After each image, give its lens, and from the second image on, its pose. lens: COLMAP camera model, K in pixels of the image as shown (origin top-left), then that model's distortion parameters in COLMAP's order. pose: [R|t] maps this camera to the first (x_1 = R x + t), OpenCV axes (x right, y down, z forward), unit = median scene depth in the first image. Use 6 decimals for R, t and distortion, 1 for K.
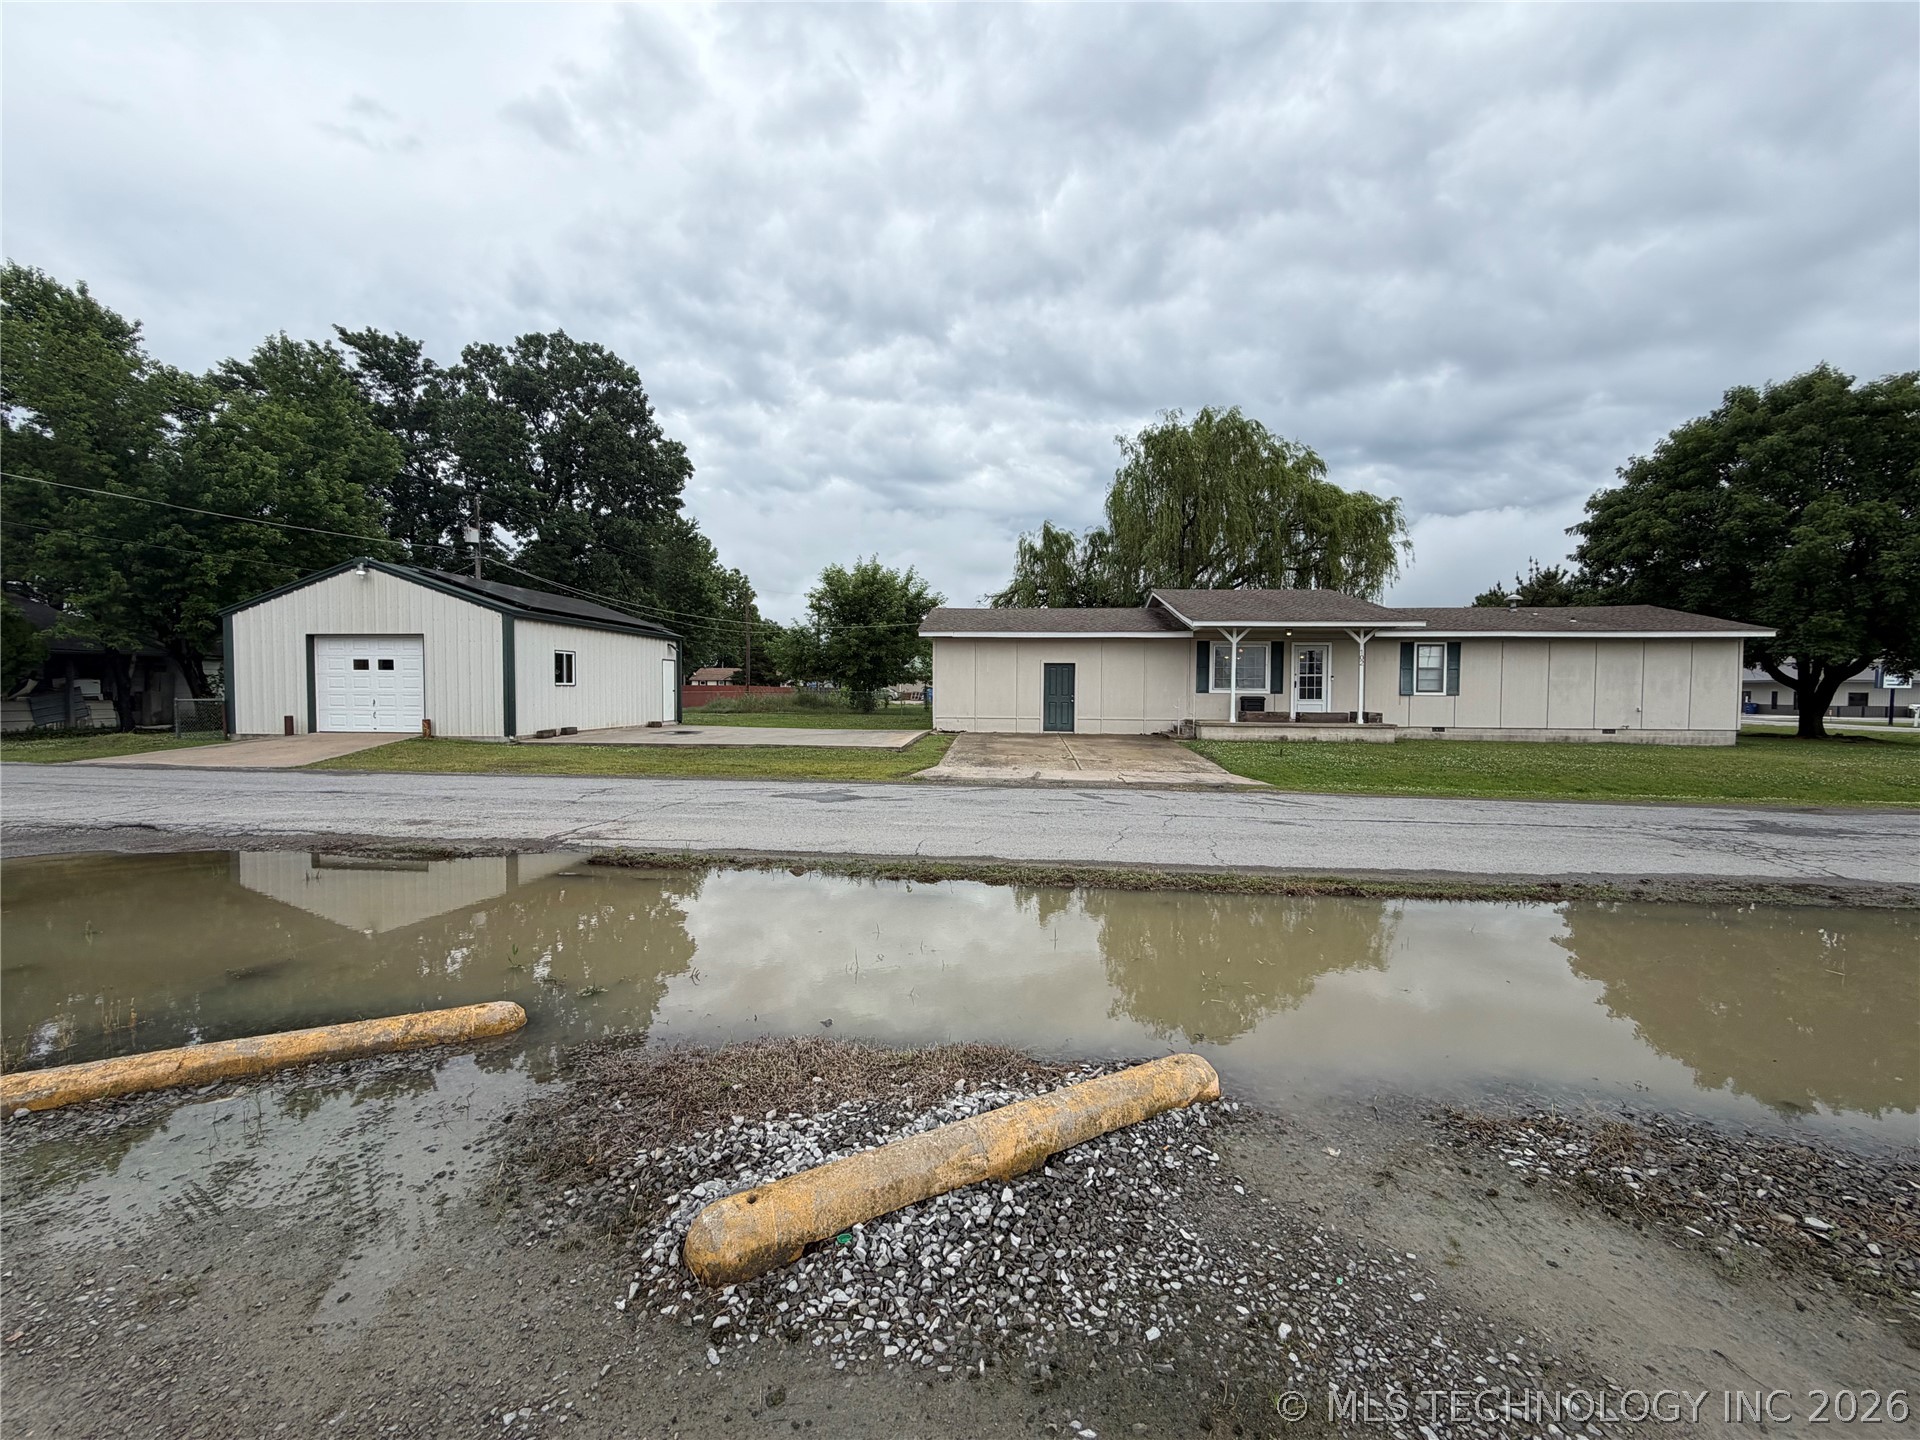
lens RADIAL K [[766.7, 0, 960.9], [0, 766.7, 733.1], [0, 0, 1]] dist [0.002014, 0.000132]
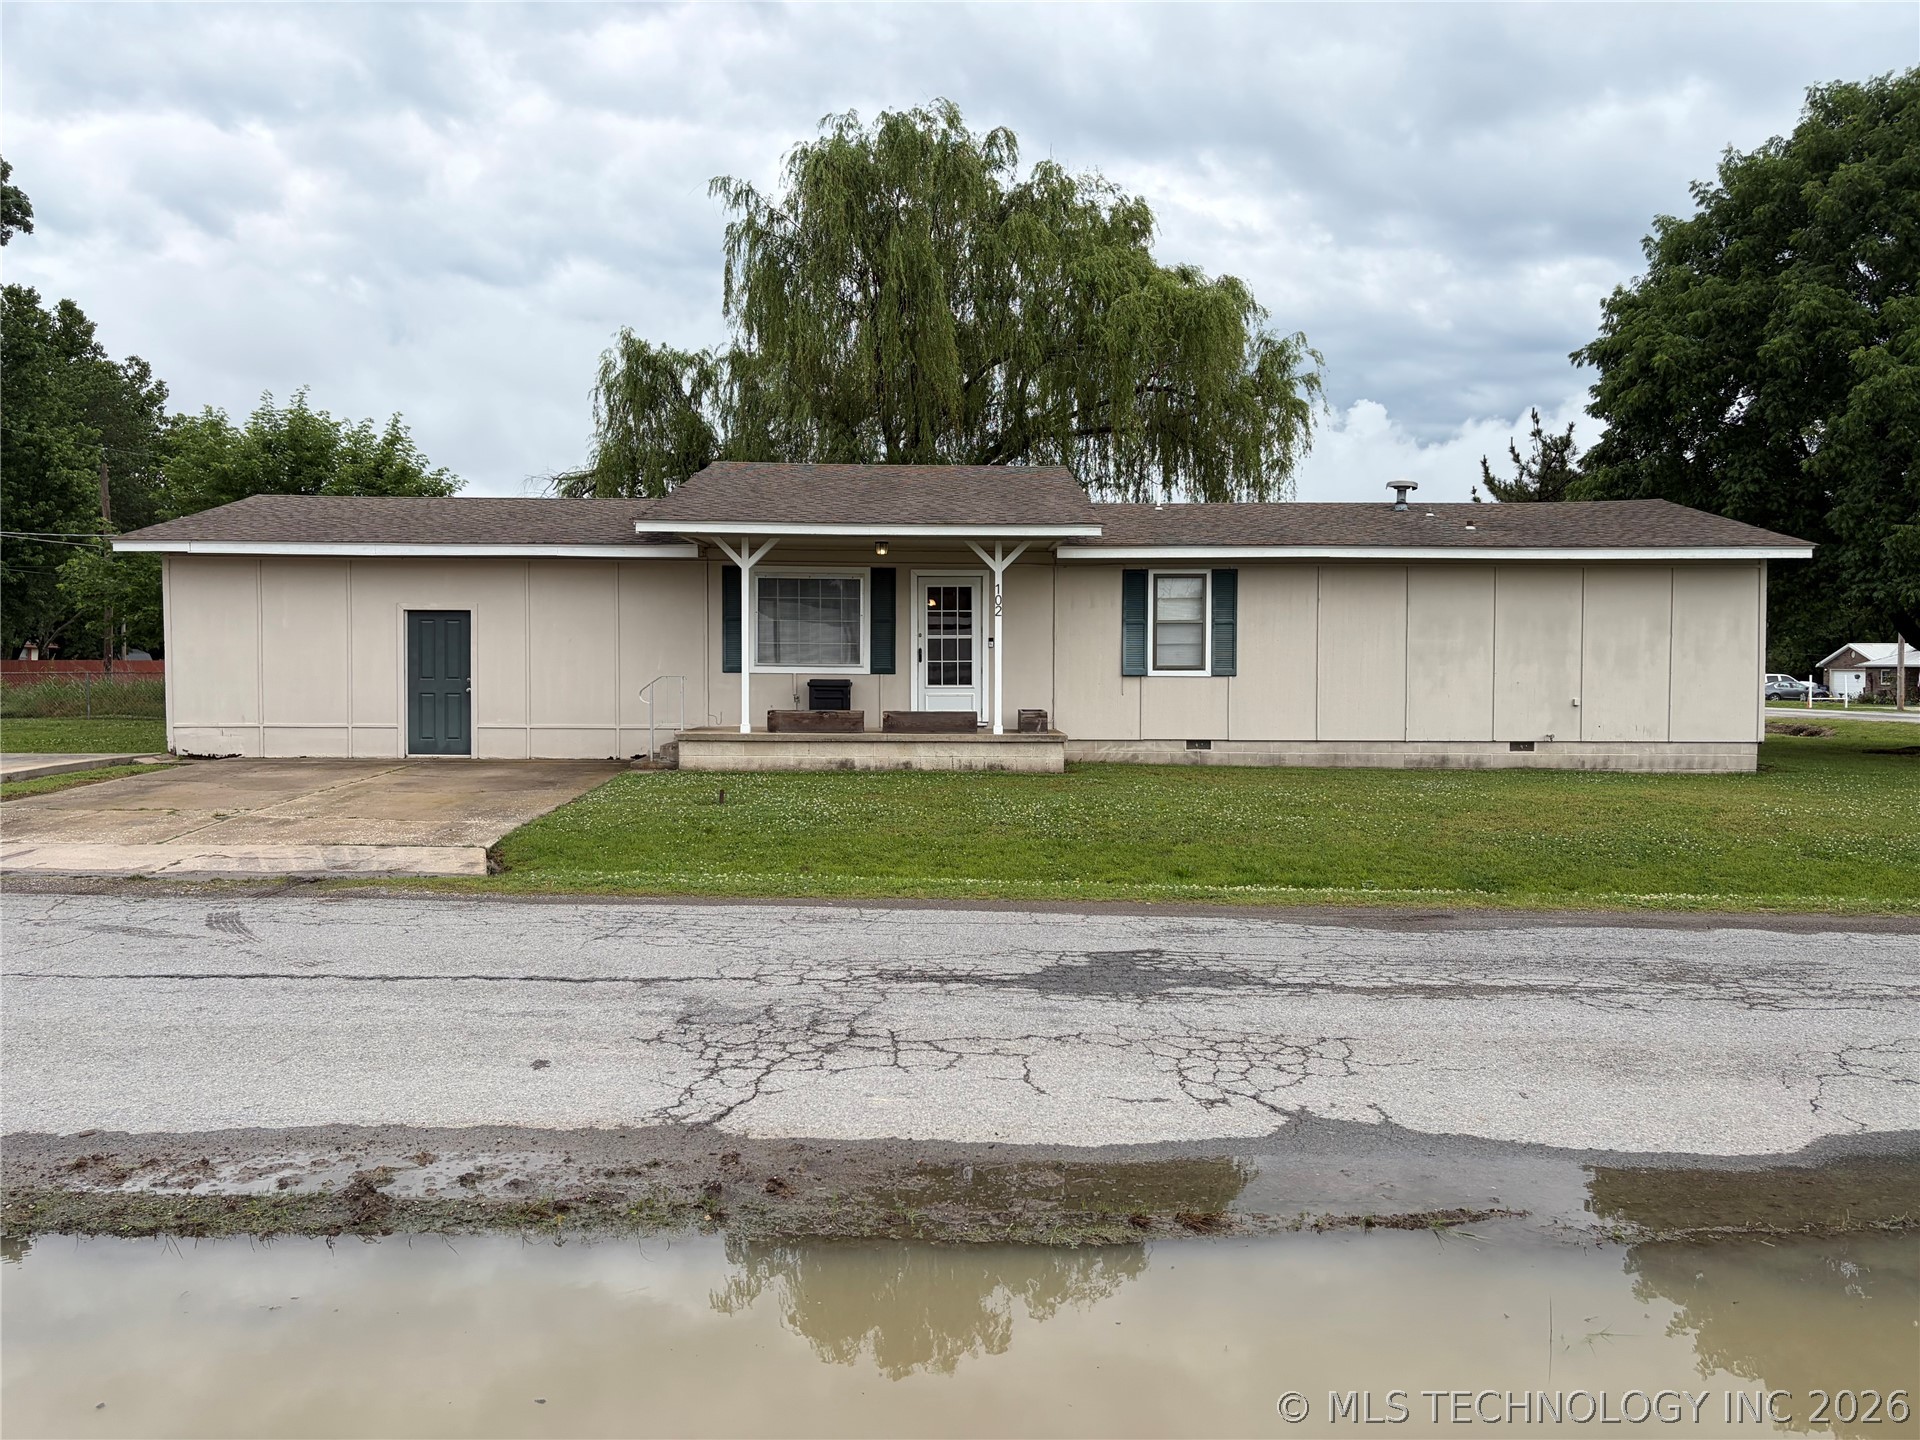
lens RADIAL K [[1410.2, 0, 960.0], [0, 1410.2, 720.0], [0, 0, 1]] dist [0.117413, -0.134454]
pose [[0.995605, -0.006076, 0.093454, 0.377509], [0.007662, 0.999833, -0.016617, -0.006320], [-0.093337, 0.017260, 0.995485, 0.094558]]
